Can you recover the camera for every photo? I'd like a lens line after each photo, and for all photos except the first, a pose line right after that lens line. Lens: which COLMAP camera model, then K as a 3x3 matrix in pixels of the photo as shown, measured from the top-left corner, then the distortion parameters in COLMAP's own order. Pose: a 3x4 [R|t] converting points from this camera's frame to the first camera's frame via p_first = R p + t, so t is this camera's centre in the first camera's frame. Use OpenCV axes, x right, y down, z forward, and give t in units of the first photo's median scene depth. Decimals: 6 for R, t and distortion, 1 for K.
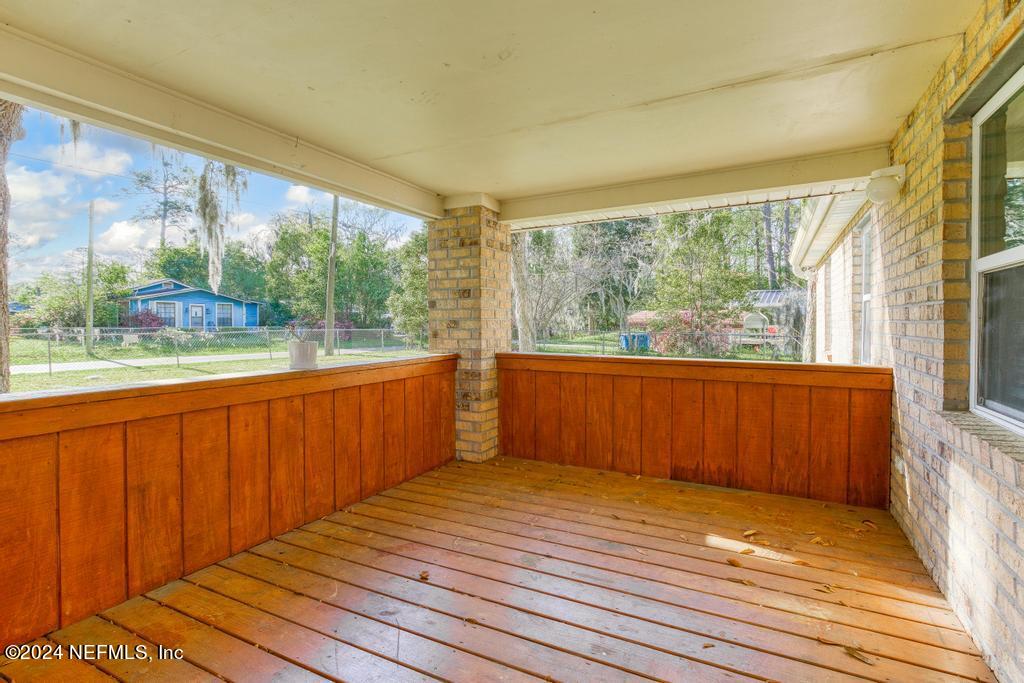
lens RADIAL K [[470.6, 0, 511.0], [0, 470.6, 330.4], [0, 0, 1]] dist [0.001702, 0.000119]
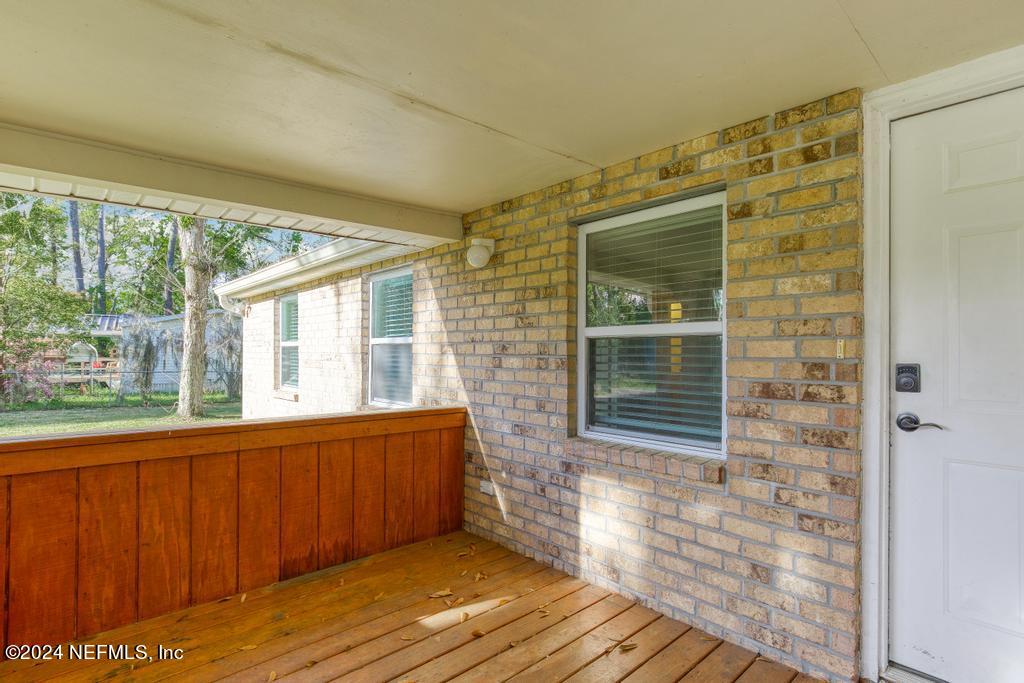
lens RADIAL K [[516.4, 0, 512.6], [0, 516.4, 353.9], [0, 0, 1]] dist [0.000697, -0.000057]
pose [[0.367697, 0.002152, 0.929943, -0.307940], [0.013265, 0.999883, -0.007559, -0.036607], [-0.929851, 0.015115, 0.367625, 0.369994]]
